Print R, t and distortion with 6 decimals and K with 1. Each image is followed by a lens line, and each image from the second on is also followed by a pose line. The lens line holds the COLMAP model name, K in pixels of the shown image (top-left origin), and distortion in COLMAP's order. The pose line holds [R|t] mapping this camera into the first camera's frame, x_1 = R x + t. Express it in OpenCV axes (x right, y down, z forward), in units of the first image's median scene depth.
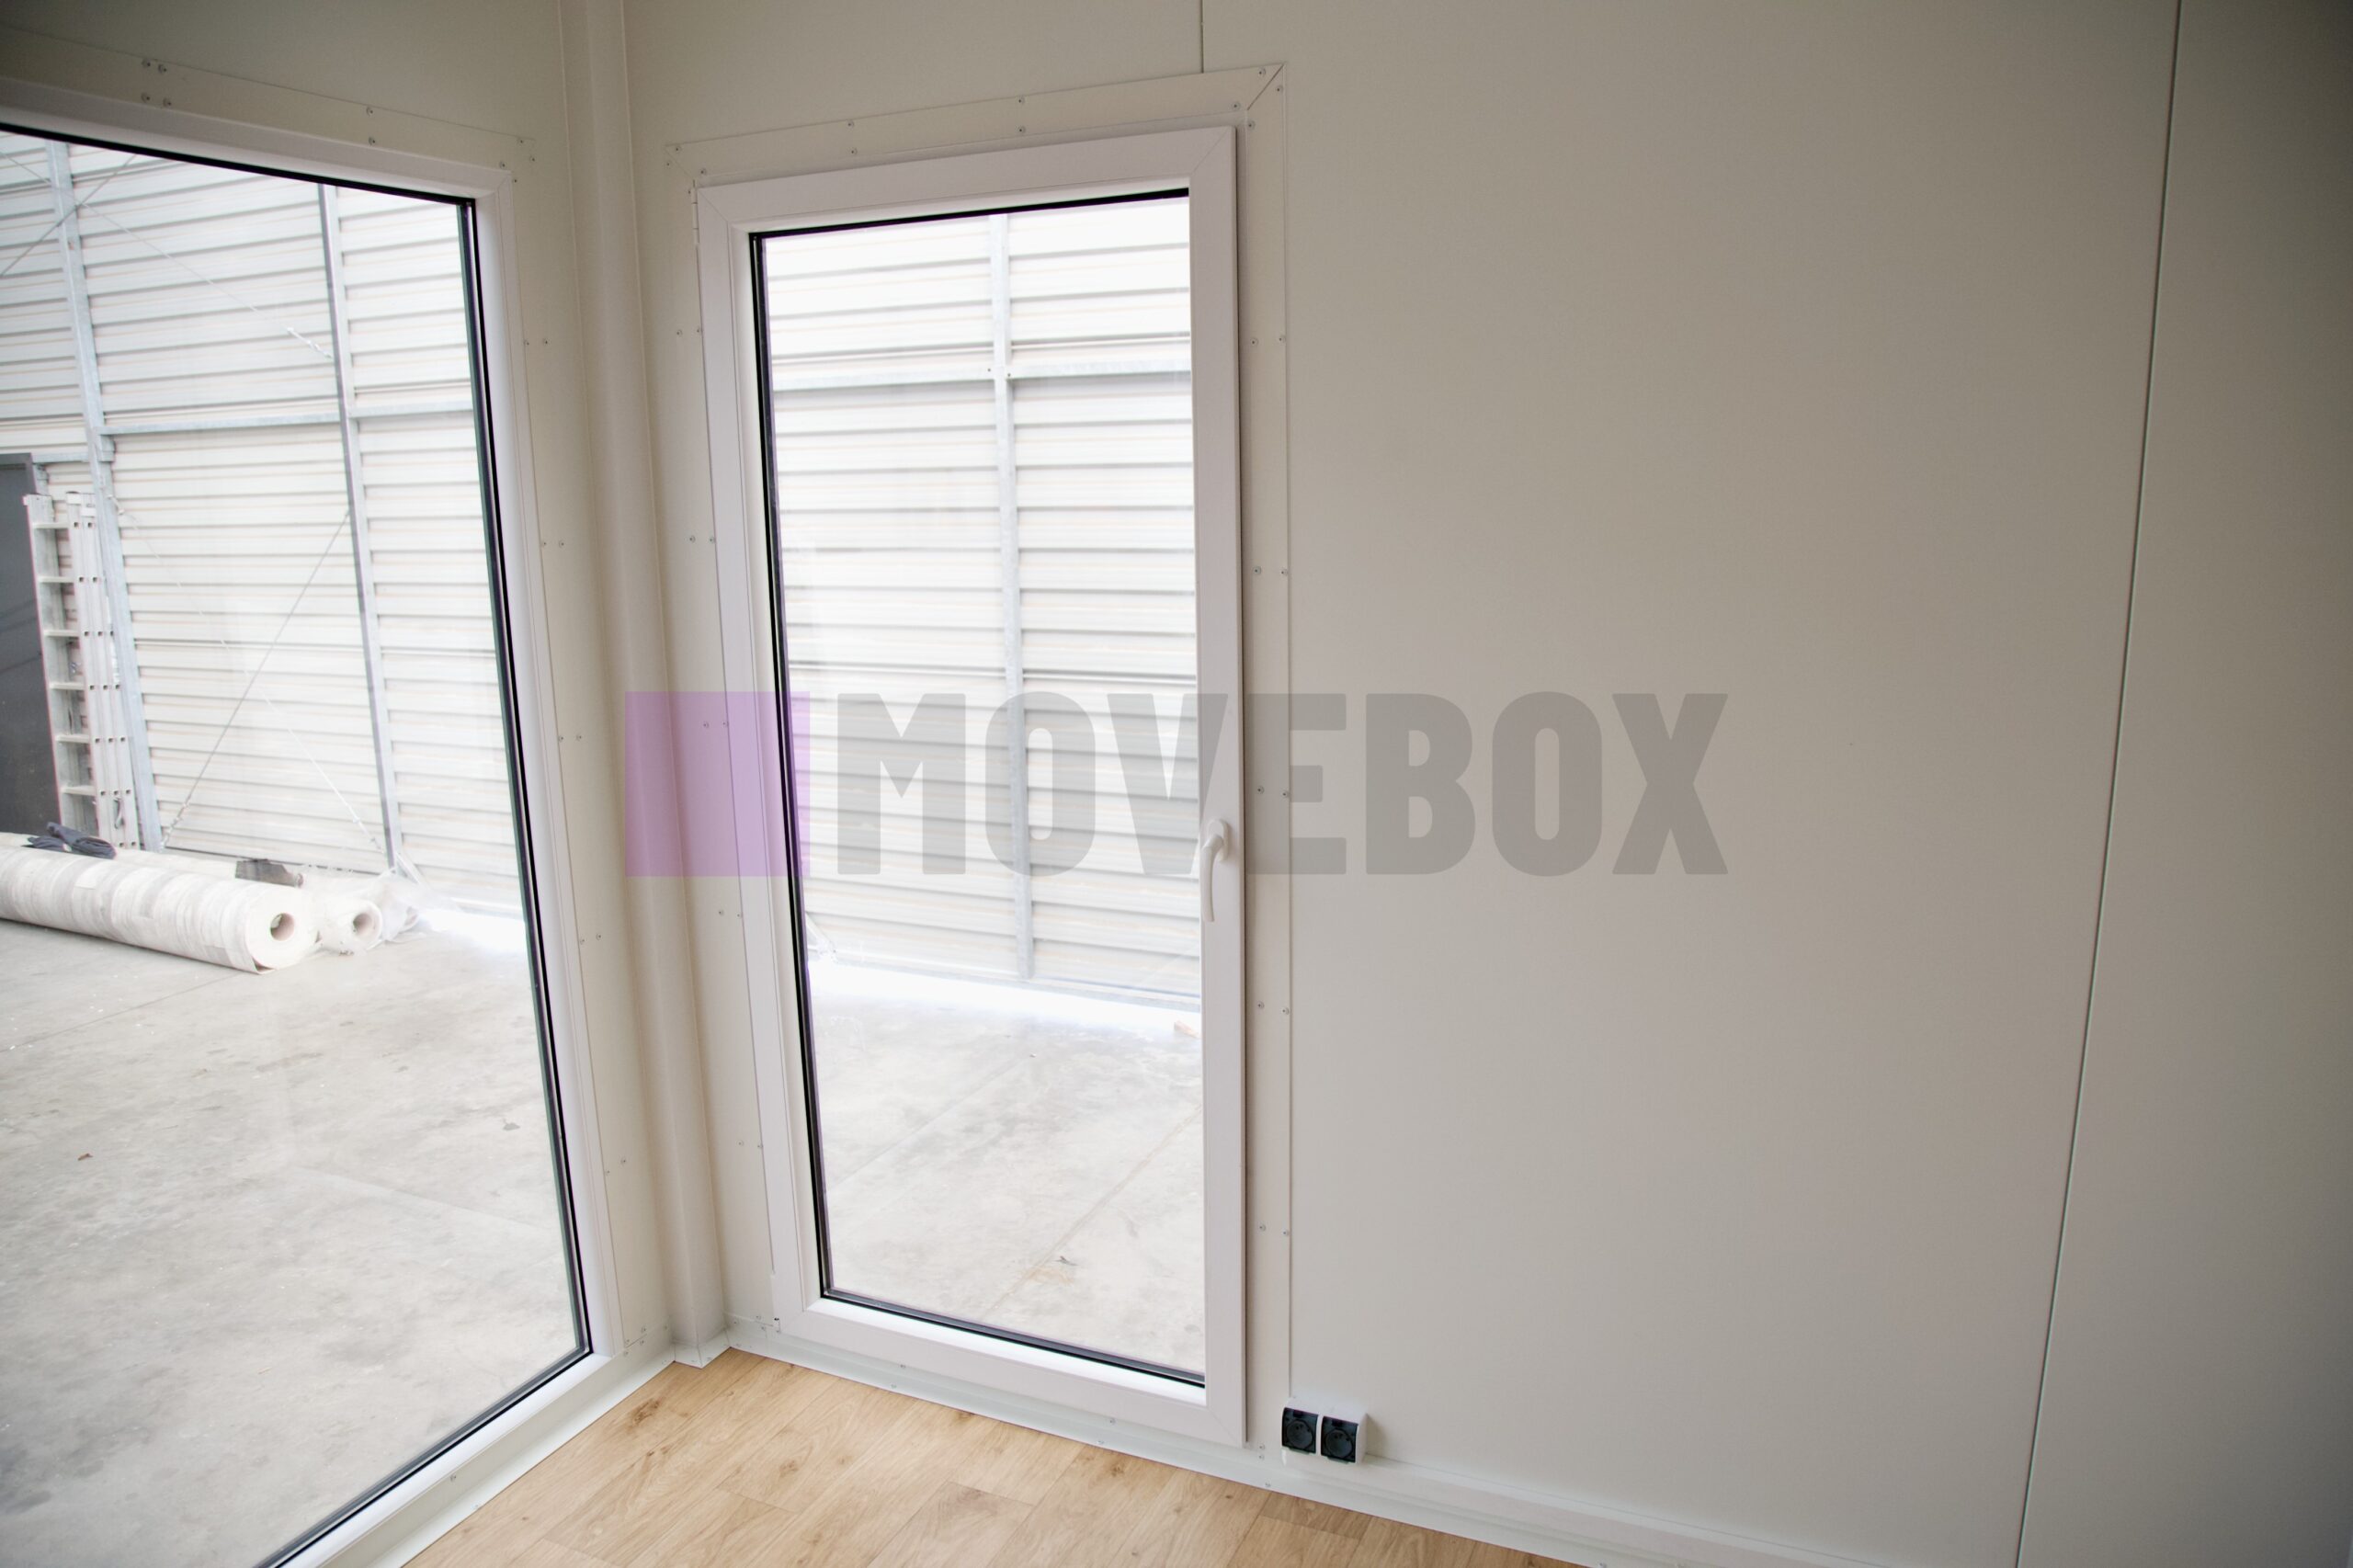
lens RADIAL K [[1588.5, 0, 1171.4], [0, 1588.5, 784.3], [0, 0, 1]] dist [-0.102172, 0.045777]
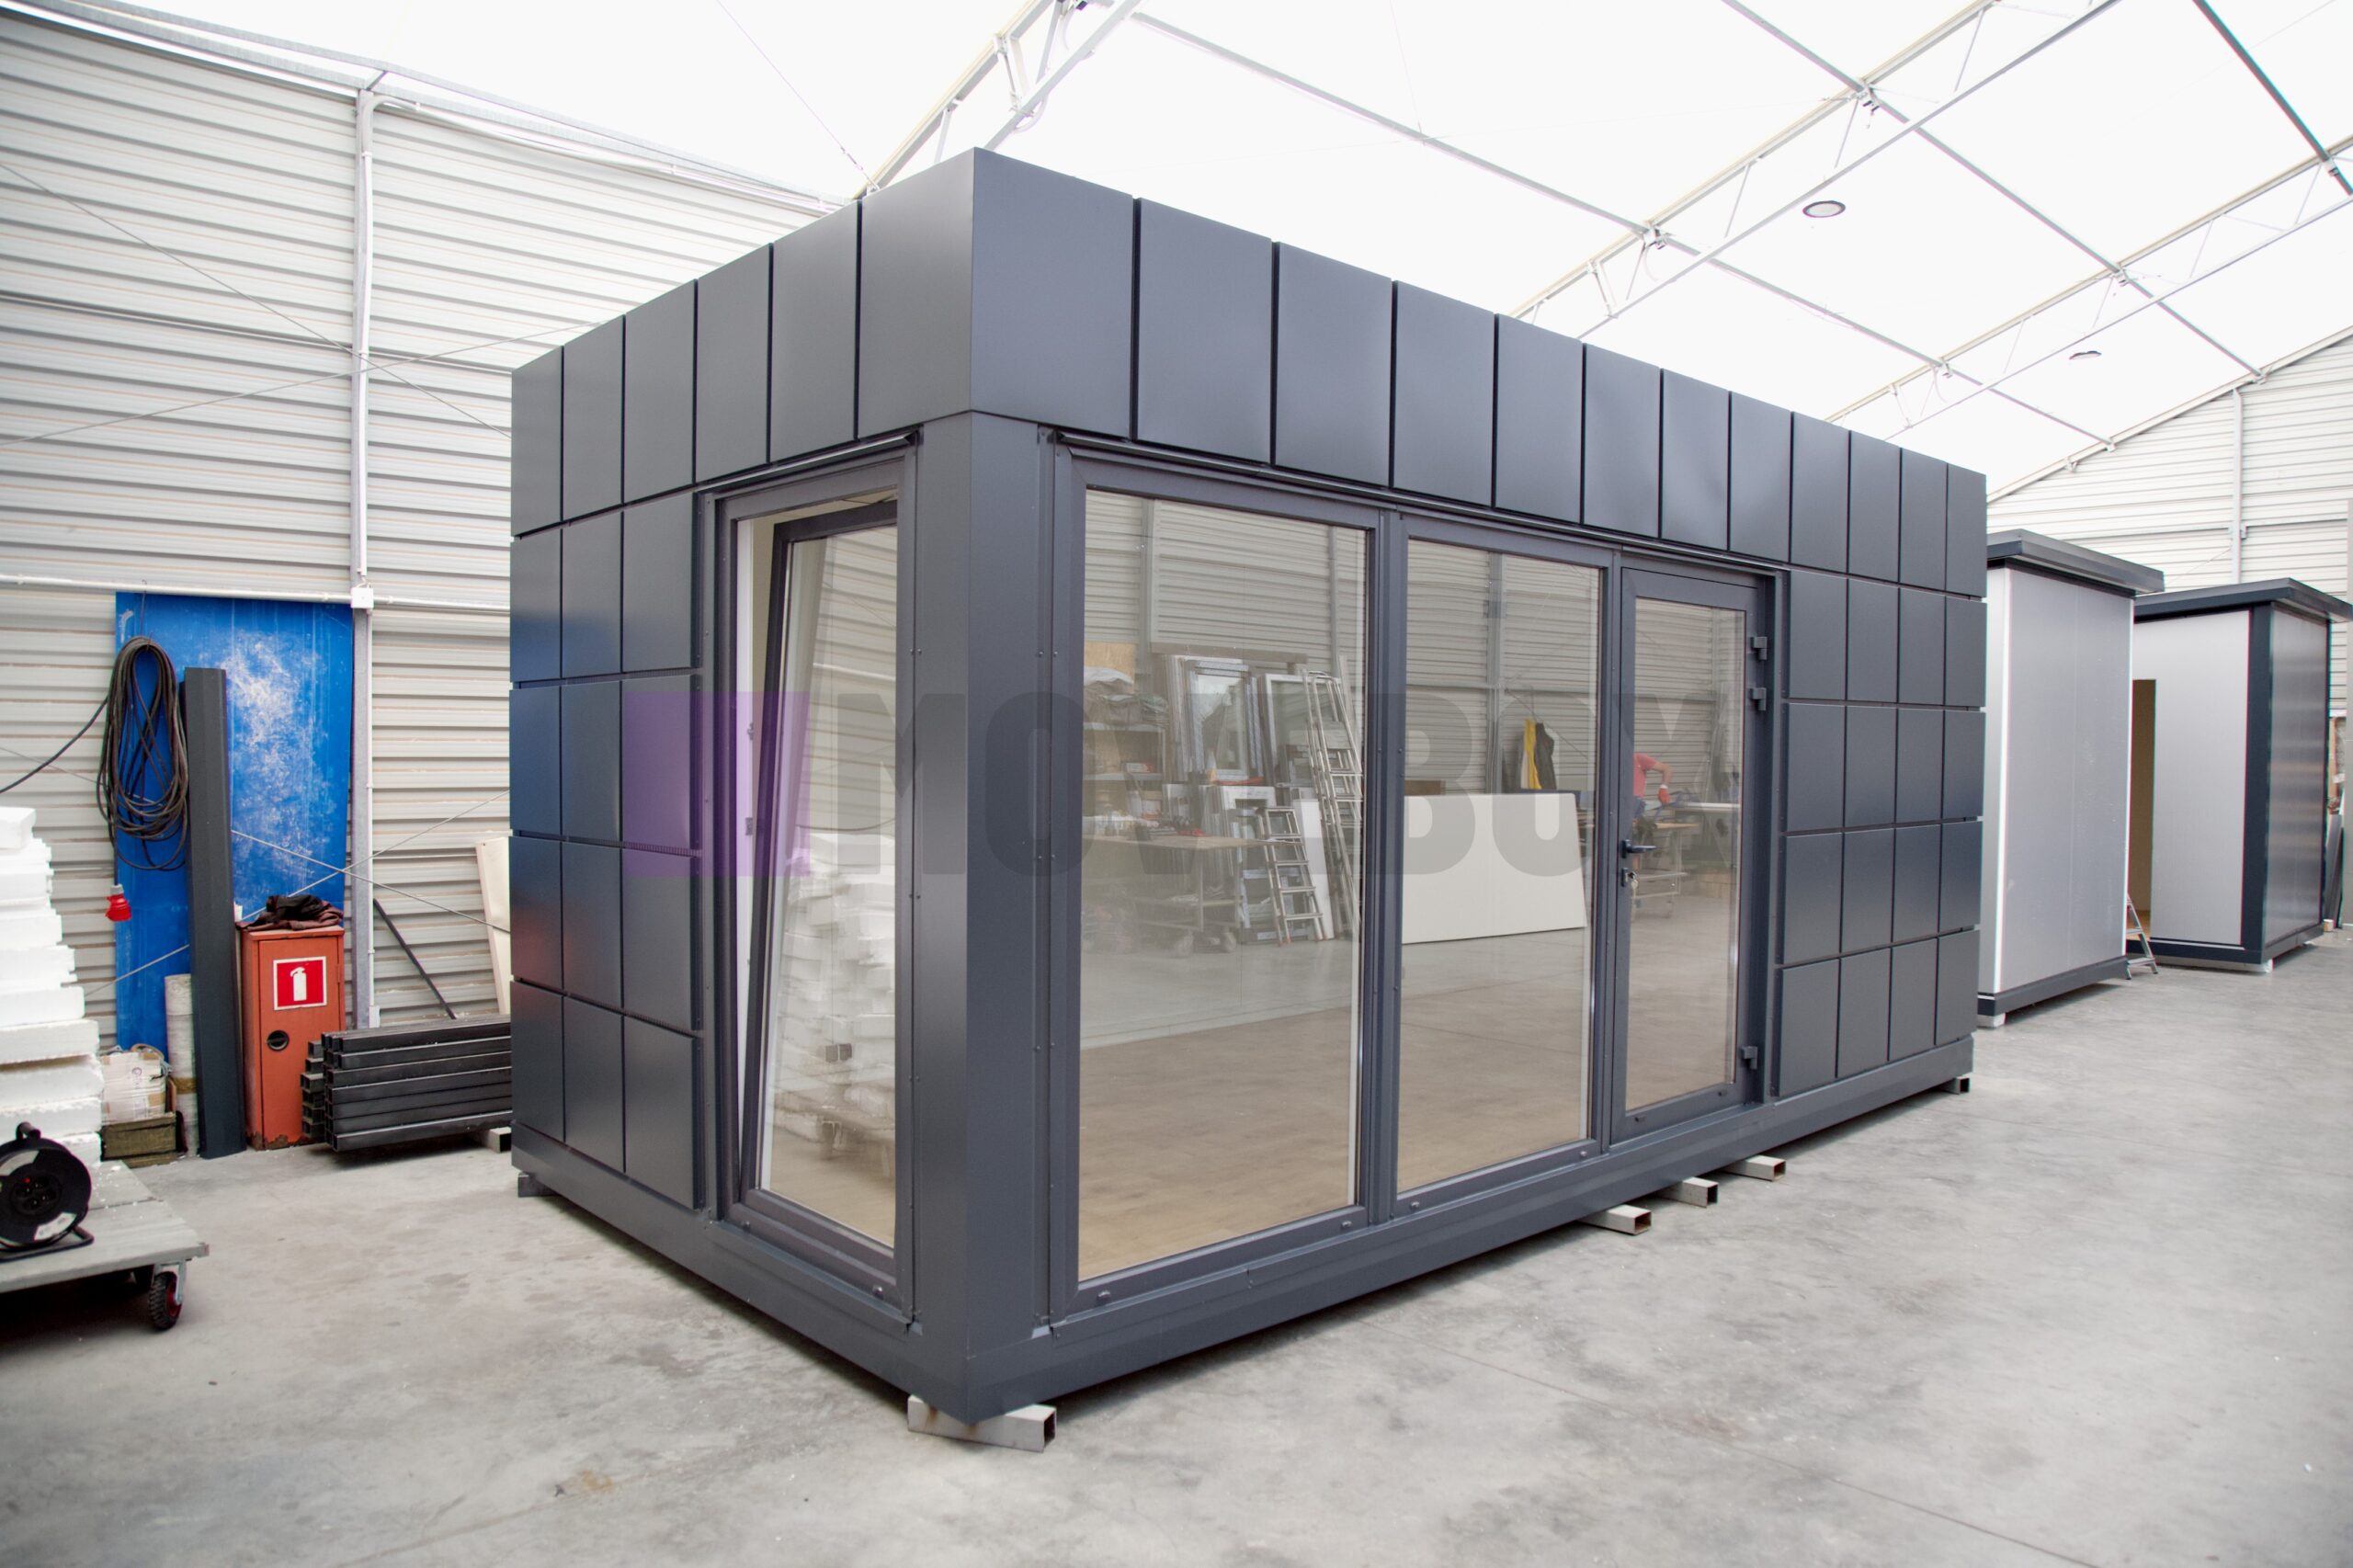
lens RADIAL K [[1588.5, 0, 1185.7], [0, 1588.5, 785.6], [0, 0, 1]] dist [-0.102172, 0.045777]
pose [[-0.911449, -0.006569, 0.411362, -0.565842], [0.088982, 0.973059, 0.212695, -0.189272], [-0.401676, 0.230464, -0.886308, 1.143464]]
